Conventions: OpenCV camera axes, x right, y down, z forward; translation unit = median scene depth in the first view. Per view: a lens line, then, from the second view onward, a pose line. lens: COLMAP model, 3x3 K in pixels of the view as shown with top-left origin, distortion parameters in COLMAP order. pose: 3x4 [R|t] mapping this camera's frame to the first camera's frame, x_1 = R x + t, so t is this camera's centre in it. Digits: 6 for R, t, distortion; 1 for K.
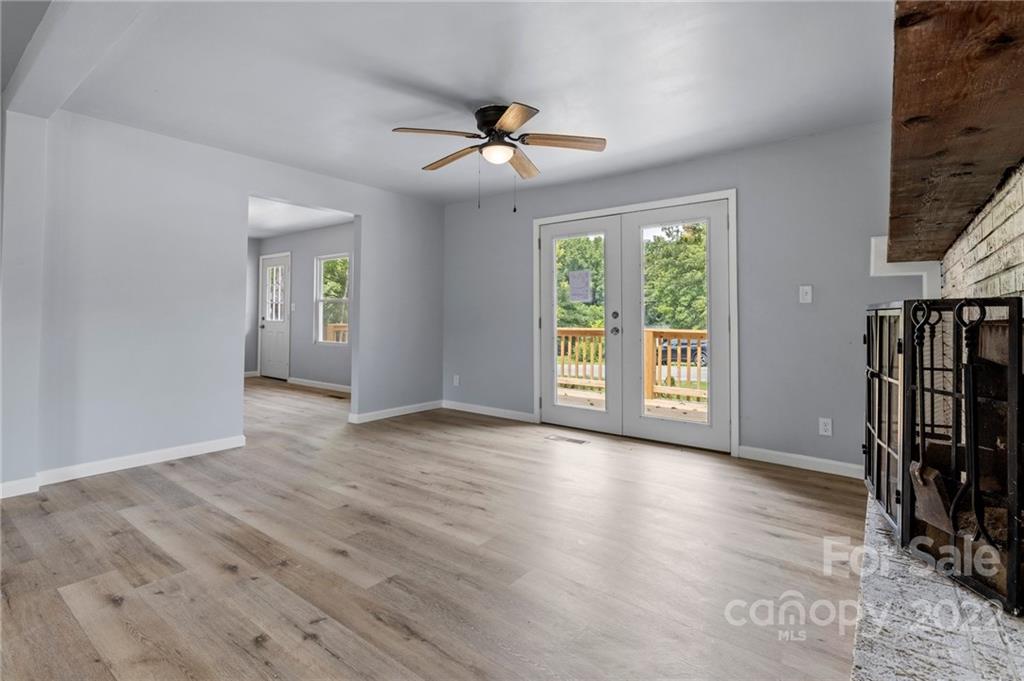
lens RADIAL K [[473.5, 0, 509.1], [0, 473.5, 319.2], [0, 0, 1]] dist [-0.004832, -0.000024]
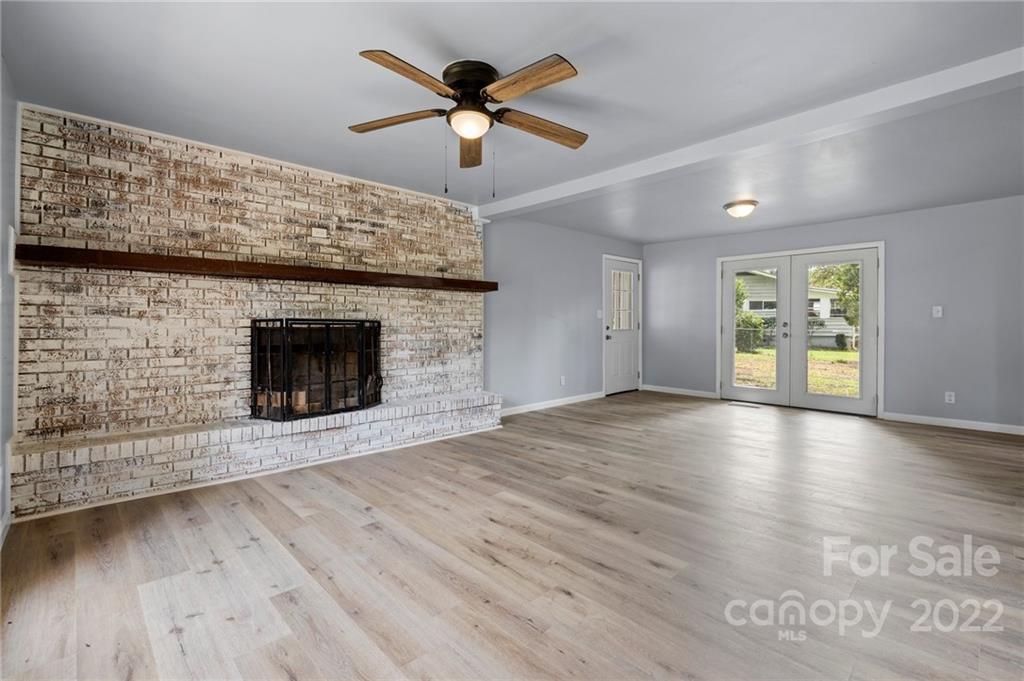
lens RADIAL K [[466.7, 0, 517.6], [0, 466.7, 327.4], [0, 0, 1]] dist [-0.007698, 0.000807]
pose [[-0.989316, -0.006541, 0.145643, -0.264617], [-0.006274, 0.999978, 0.002295, -0.006930], [-0.145655, 0.001357, -0.989335, 2.080441]]
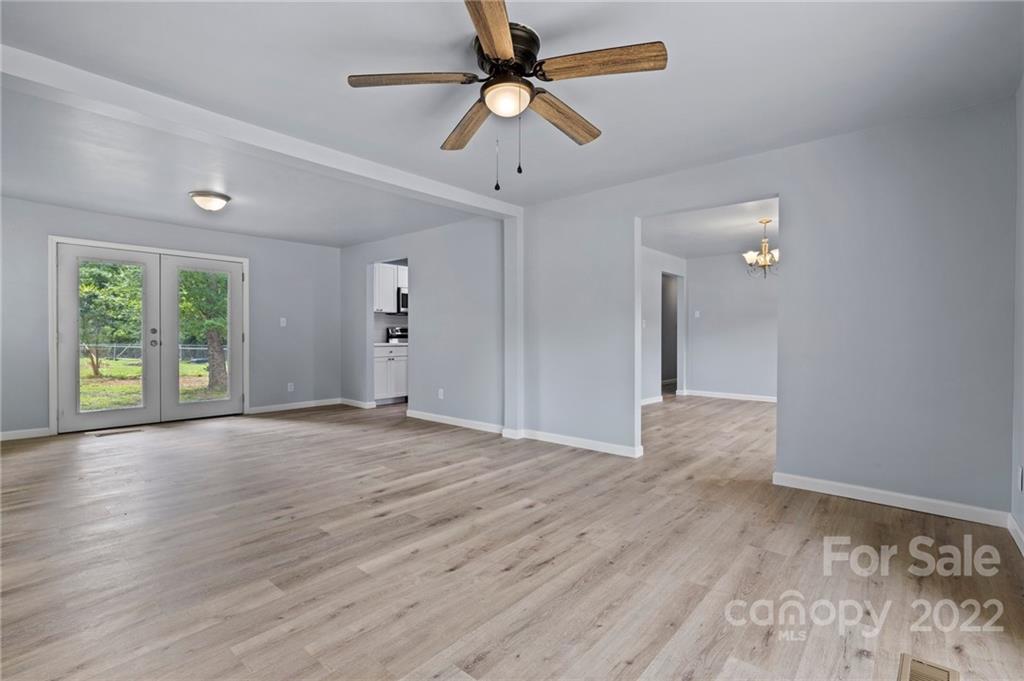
lens RADIAL K [[473.5, 0, 506.0], [0, 473.5, 334.7], [0, 0, 1]] dist [-0.004832, -0.000024]
pose [[-0.054482, -0.004707, -0.998504, 0.801385], [-0.002383, 0.999987, -0.004584, -0.001244], [0.998512, 0.002130, -0.054492, 1.206530]]
